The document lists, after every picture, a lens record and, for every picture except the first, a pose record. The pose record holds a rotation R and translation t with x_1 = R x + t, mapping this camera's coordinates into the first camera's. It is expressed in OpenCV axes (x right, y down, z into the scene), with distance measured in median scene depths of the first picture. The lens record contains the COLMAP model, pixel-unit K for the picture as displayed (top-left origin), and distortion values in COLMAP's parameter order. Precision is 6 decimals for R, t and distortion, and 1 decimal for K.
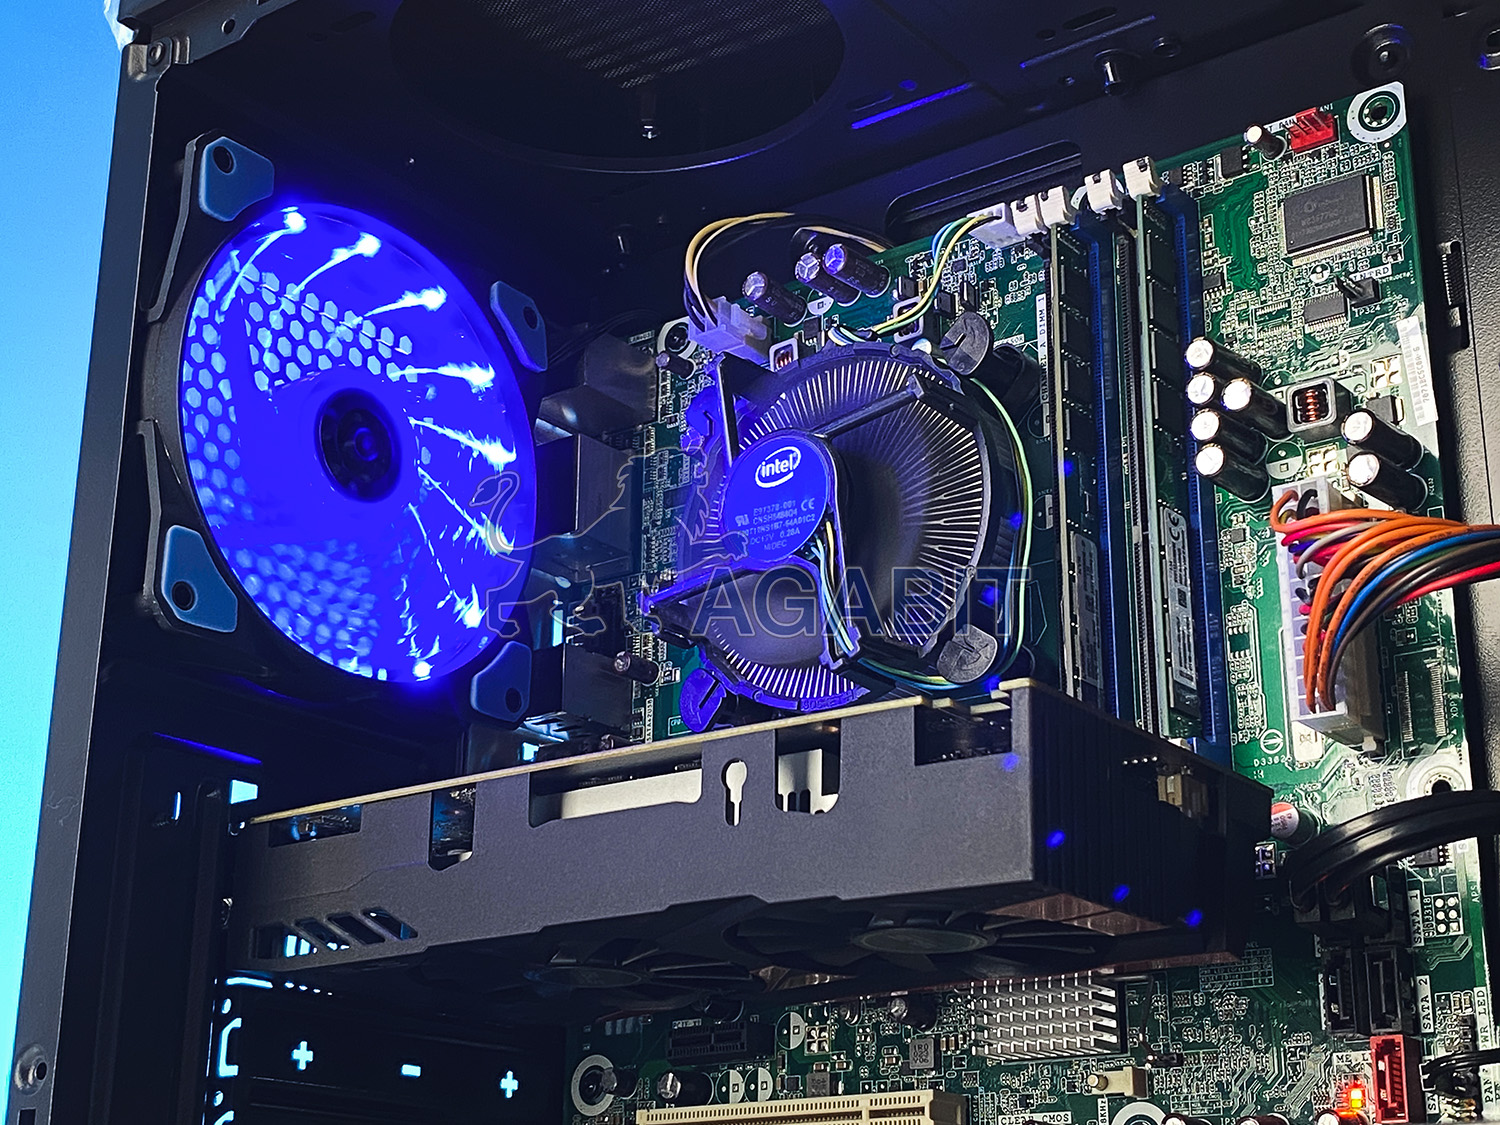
lens RADIAL K [[2340.0, 0, 745.0], [0, 2340.0, 535.0], [0, 0, 1]] dist [0.312200, -1.438029]
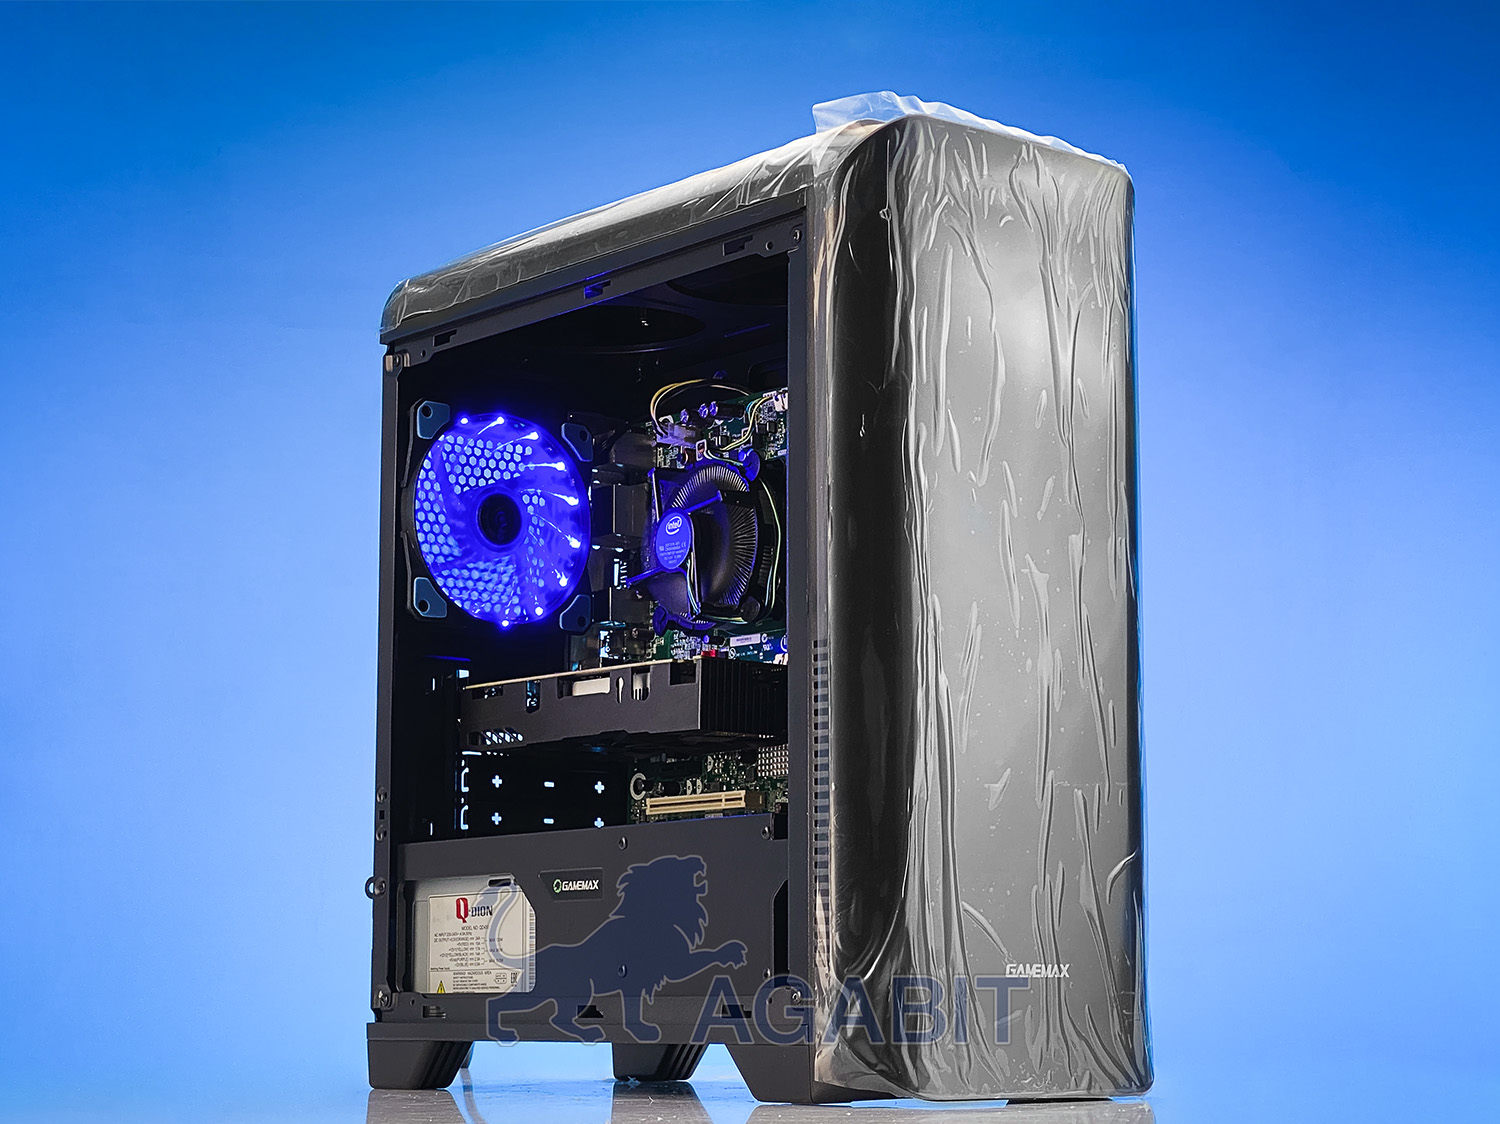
lens RADIAL K [[2793.5, 0, 750.0], [0, 2793.5, 562.0], [0, 0, 1]] dist [0.054643, -0.058102]
pose [[0.975857, -0.043800, -0.213974, 0.655176], [0.082322, 0.981194, 0.174590, -0.454505], [0.202302, -0.187990, 0.961111, -1.563755]]
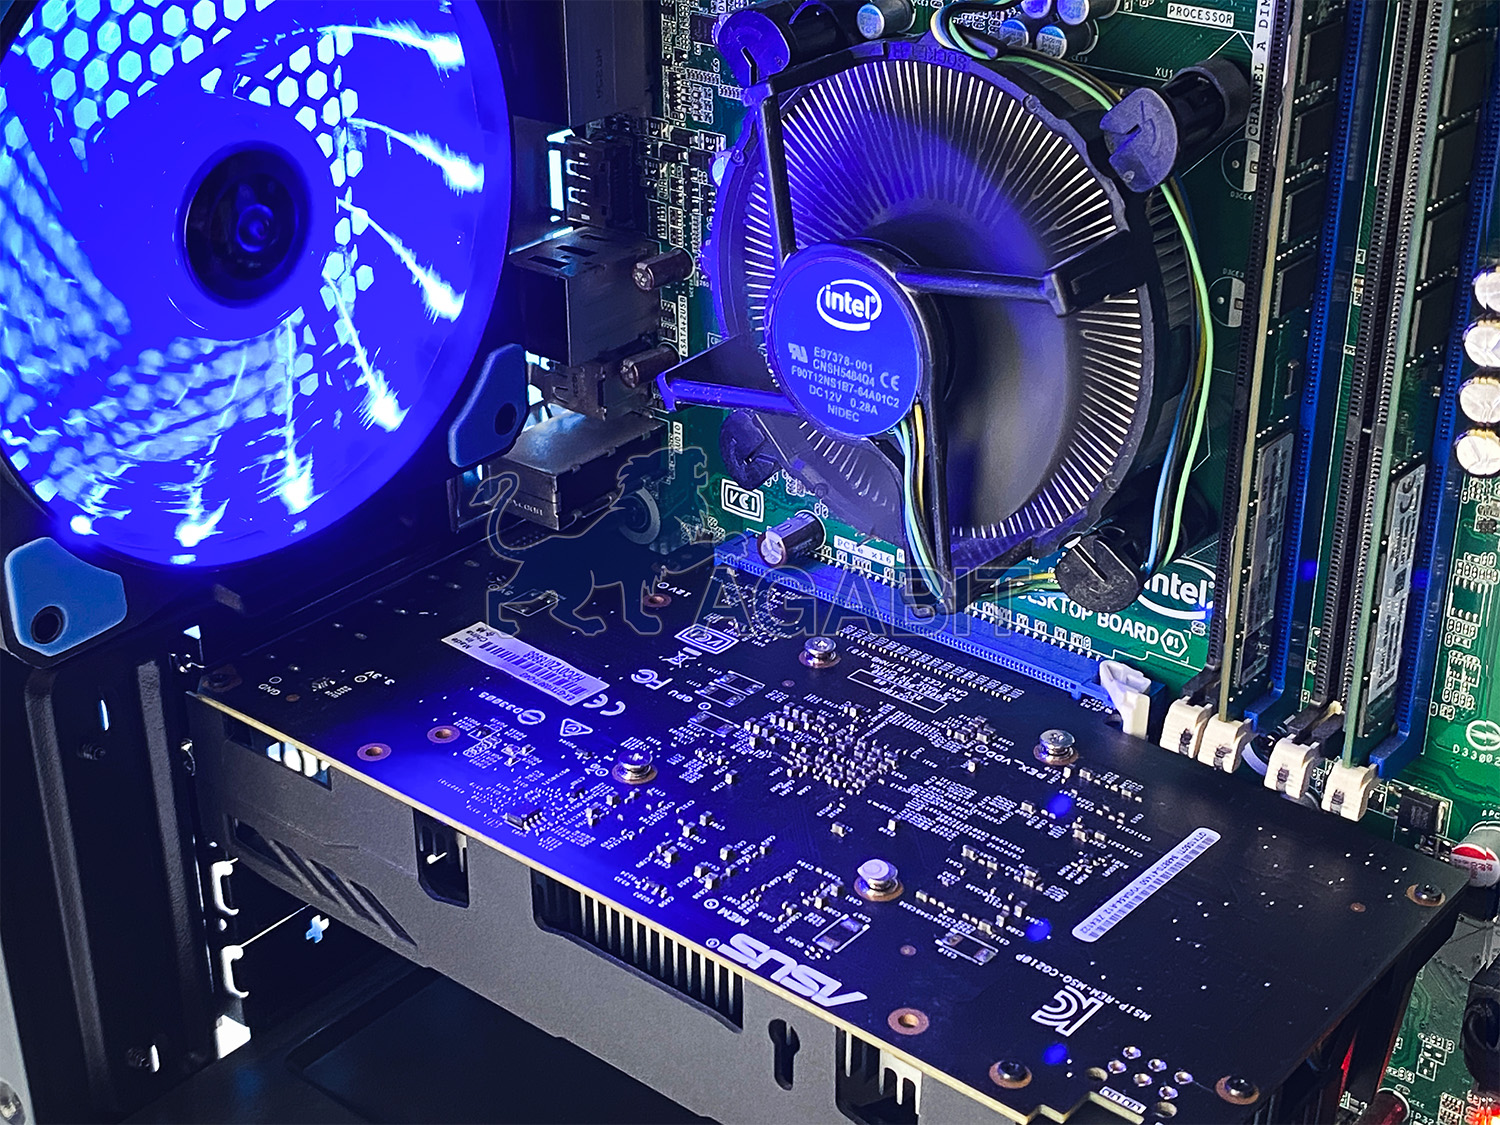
lens RADIAL K [[2340.0, 0, 745.0], [0, 2340.0, 535.0], [0, 0, 1]] dist [0.312200, -1.438029]
pose [[0.999358, 0.005097, -0.035463, 0.008331], [0.022211, 0.688523, 0.724874, -0.486128], [0.028111, -0.725197, 0.687968, 0.466584]]
